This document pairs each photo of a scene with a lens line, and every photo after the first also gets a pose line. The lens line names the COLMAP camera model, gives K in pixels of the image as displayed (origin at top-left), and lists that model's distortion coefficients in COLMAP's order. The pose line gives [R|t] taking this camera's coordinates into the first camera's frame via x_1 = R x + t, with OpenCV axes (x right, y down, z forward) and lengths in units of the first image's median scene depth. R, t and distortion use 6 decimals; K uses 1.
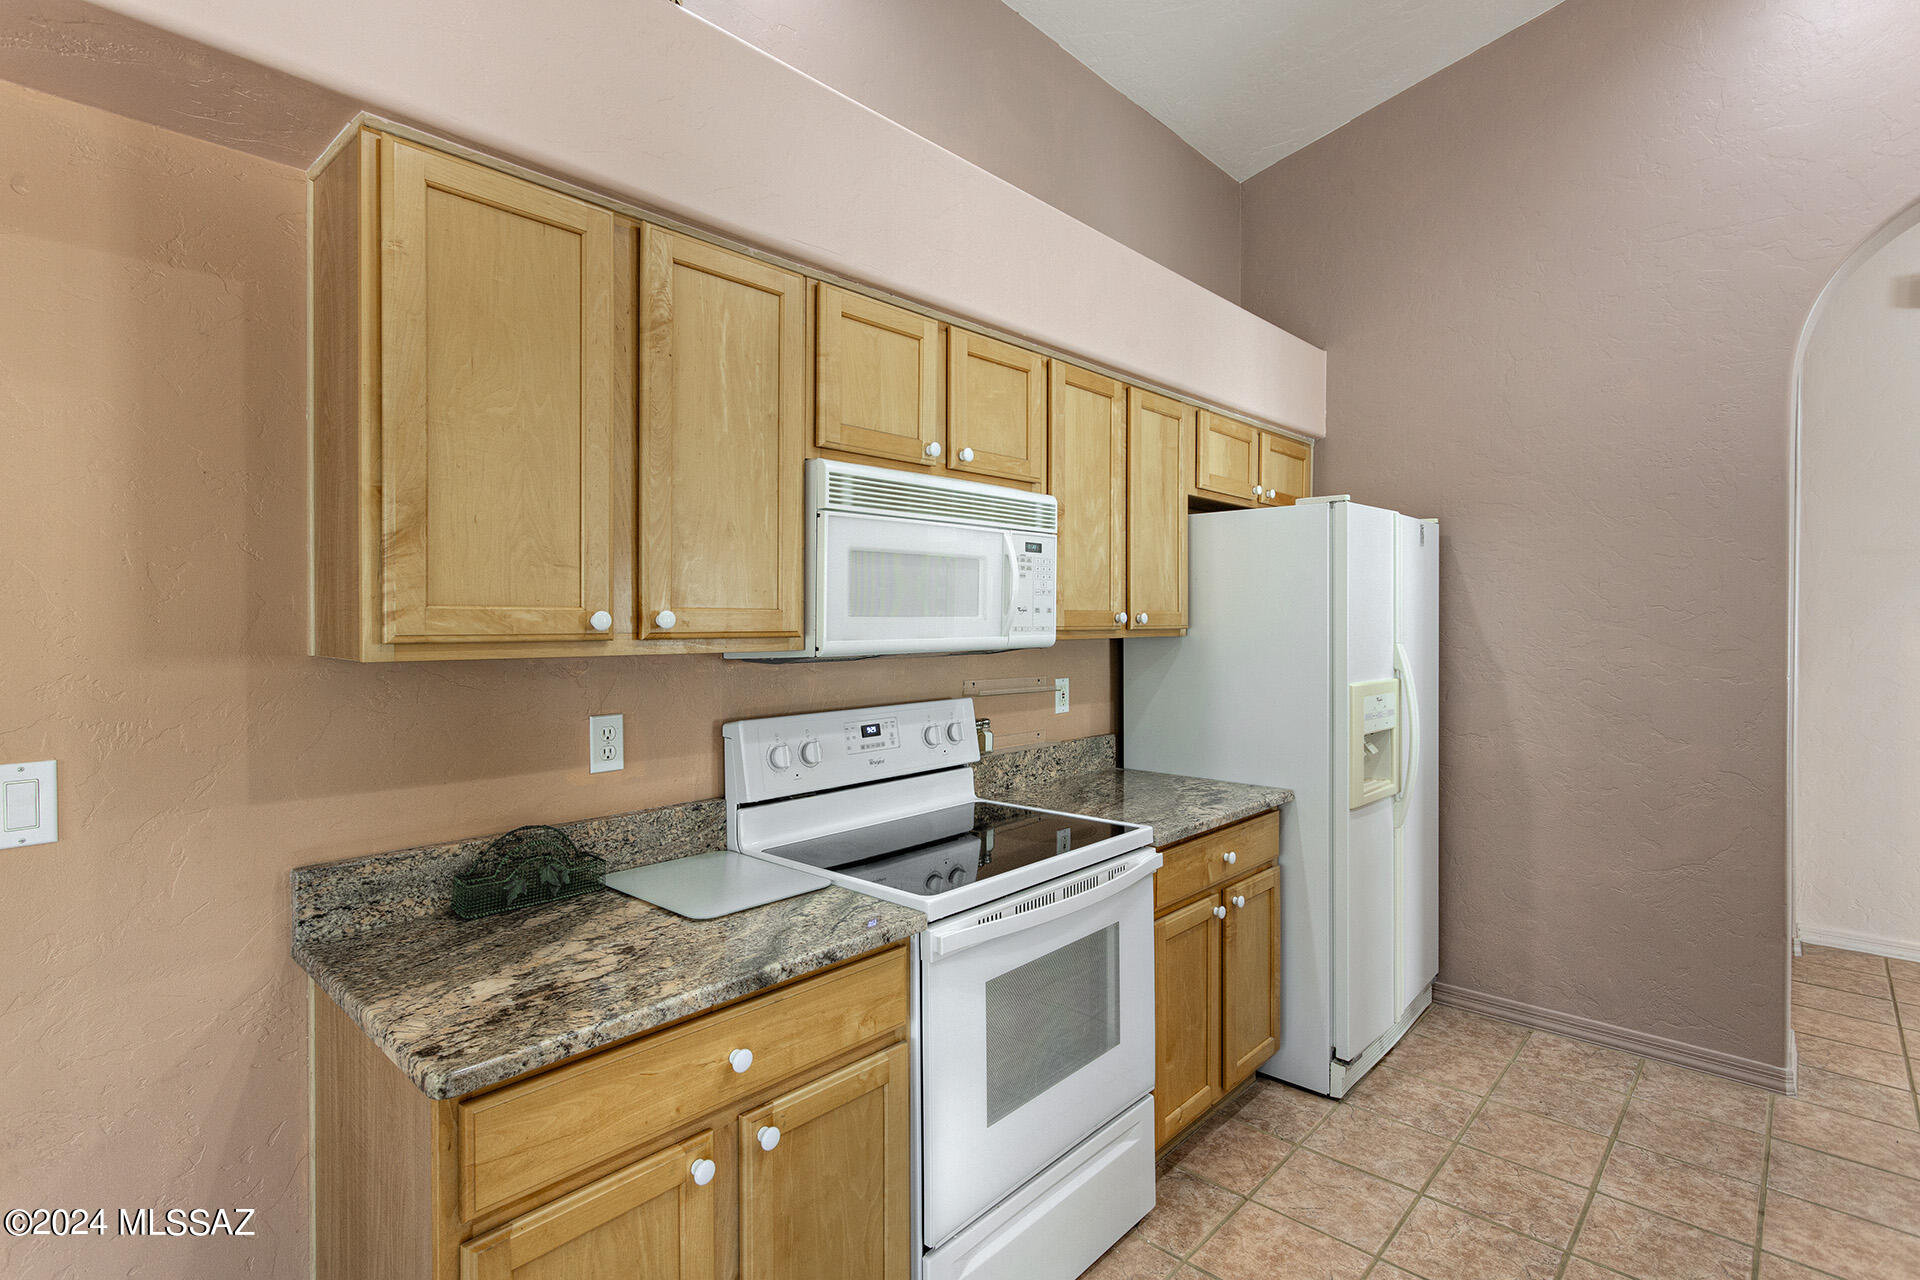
lens RADIAL K [[944.8, 0, 915.5], [0, 944.8, 631.9], [0, 0, 1]] dist [0.001539, 0.001177]
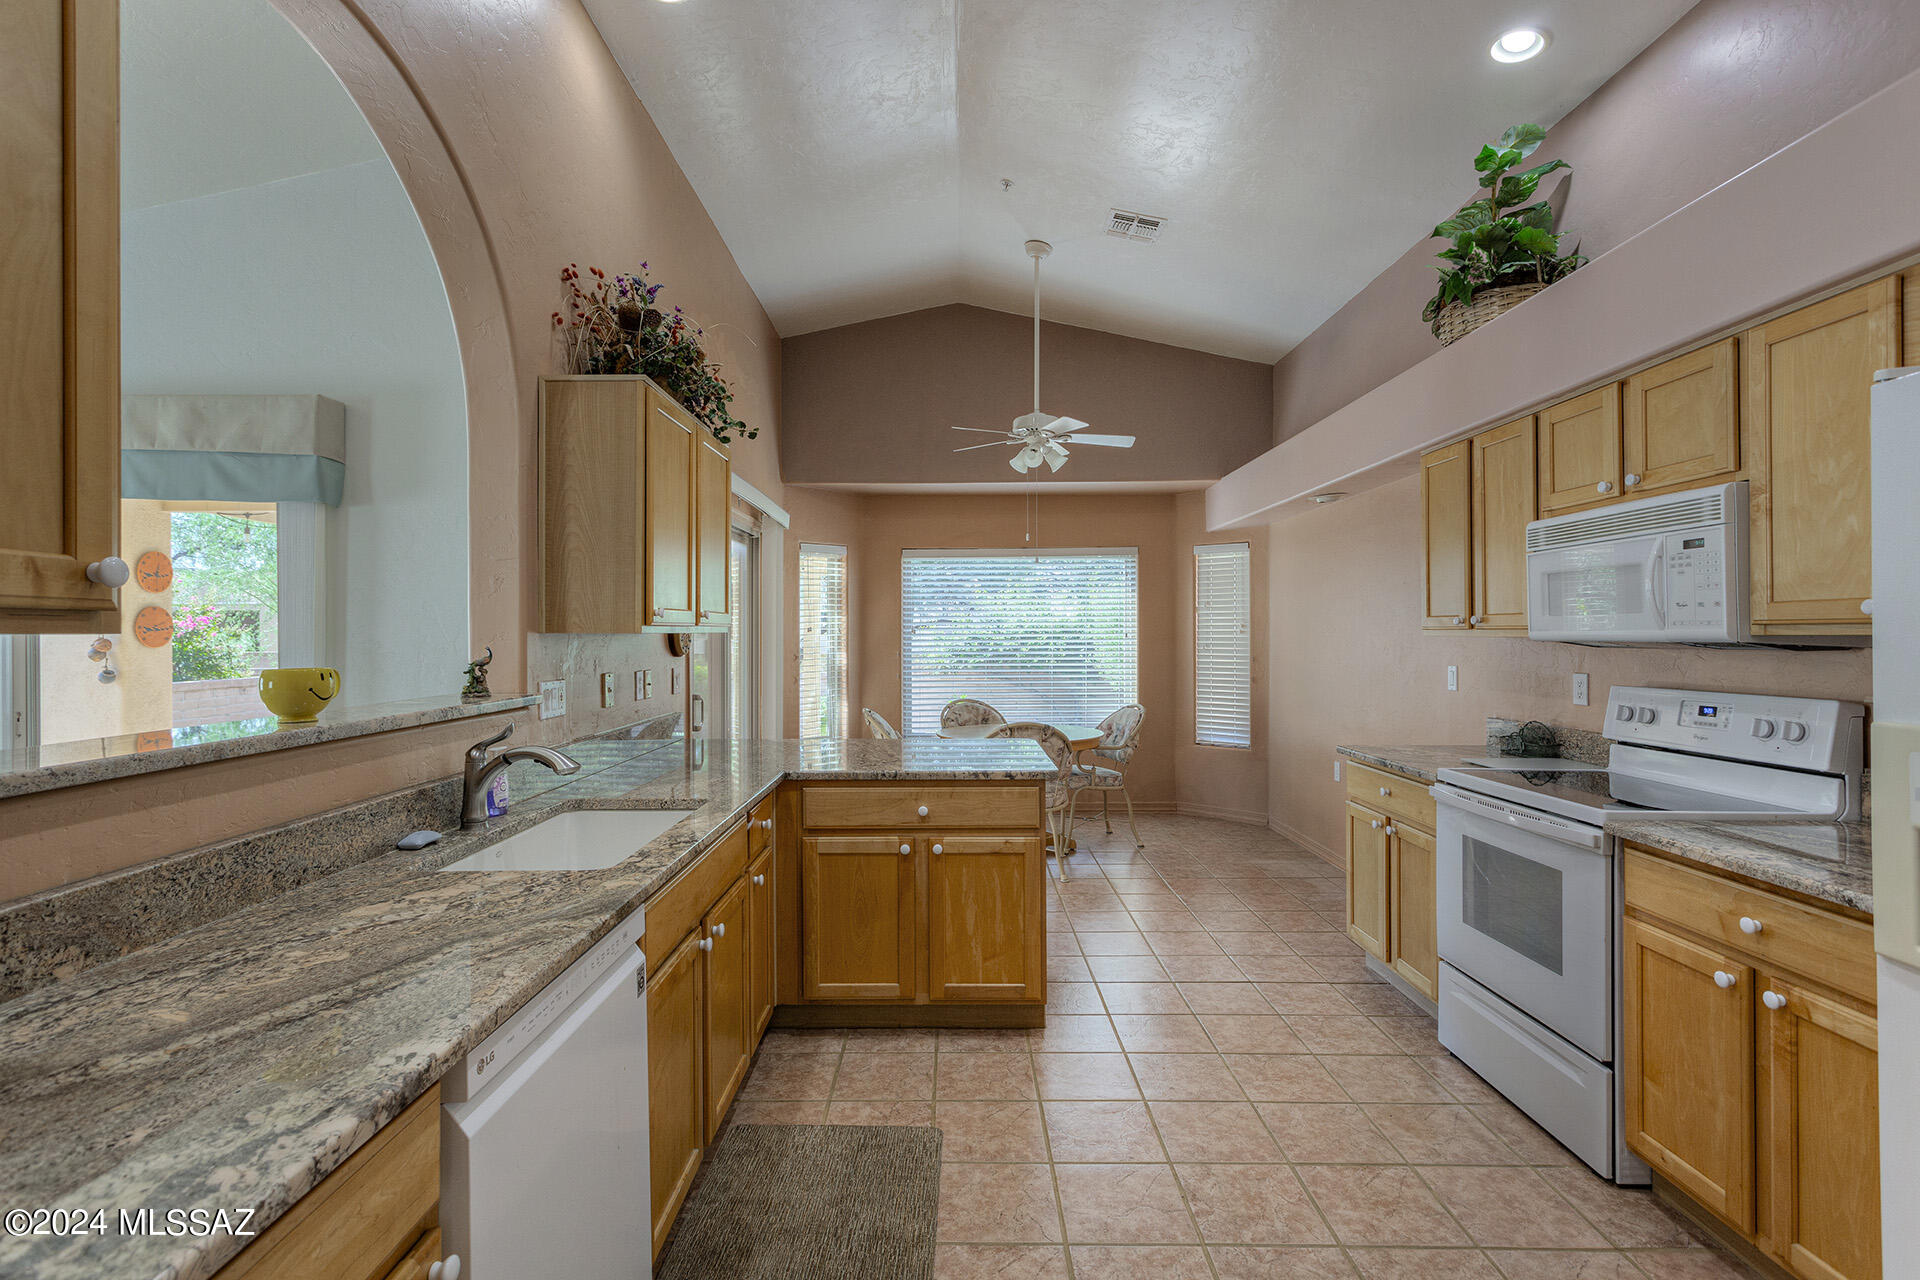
lens RADIAL K [[892.6, 0, 960.0], [0, 892.6, 640.0], [0, 0, 1]] dist [0.001096, 0.000247]
pose [[-0.720851, 0.006882, -0.693056, 1.391711], [-0.006820, 0.999832, 0.017022, 0.004425], [0.693056, 0.016997, -0.720683, 1.165738]]
